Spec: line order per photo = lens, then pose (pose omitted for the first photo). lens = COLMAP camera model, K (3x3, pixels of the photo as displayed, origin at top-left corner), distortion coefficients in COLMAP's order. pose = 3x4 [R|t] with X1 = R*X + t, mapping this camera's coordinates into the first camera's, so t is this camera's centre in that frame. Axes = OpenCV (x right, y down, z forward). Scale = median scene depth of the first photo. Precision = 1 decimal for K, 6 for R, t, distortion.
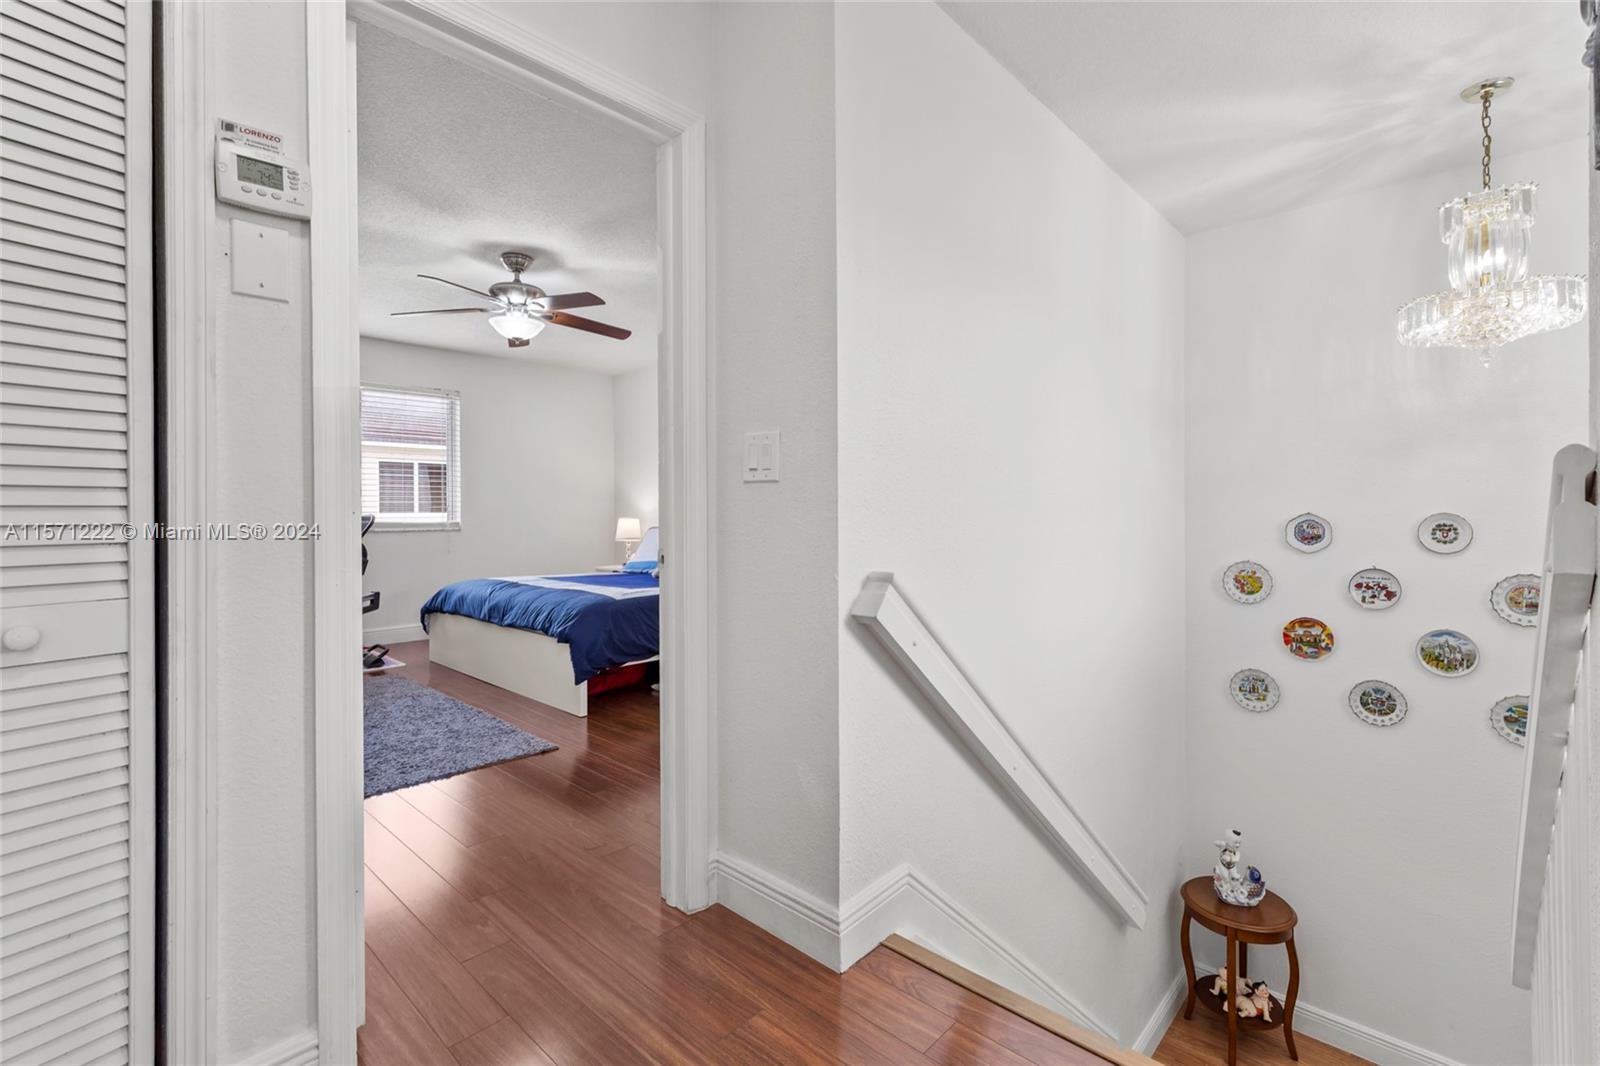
lens RADIAL K [[707.5, 0, 800.7], [0, 707.5, 519.5], [0, 0, 1]] dist [-0.003236, -0.000401]
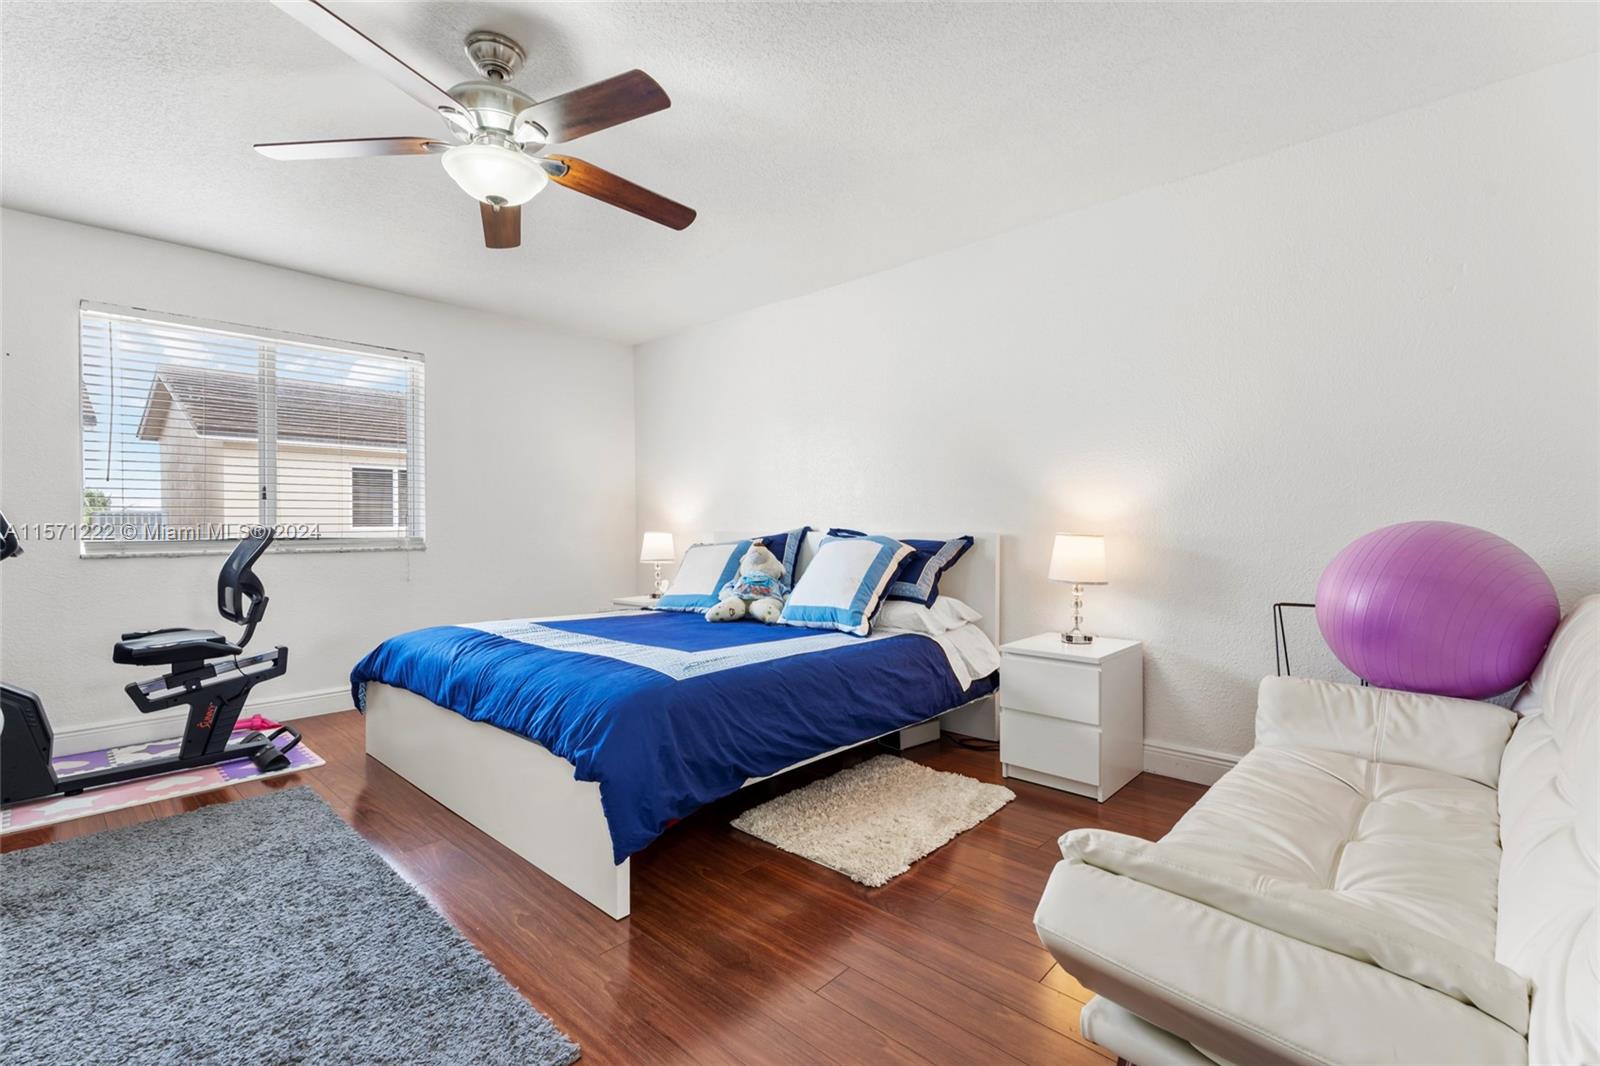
lens RADIAL K [[707.5, 0, 800.4], [0, 707.5, 534.8], [0, 0, 1]] dist [-0.003236, -0.000401]
pose [[0.999958, -0.000401, 0.009207, -0.153681], [0.000375, 0.999996, 0.002871, -0.001749], [-0.009209, -0.002868, 0.999953, 0.405092]]
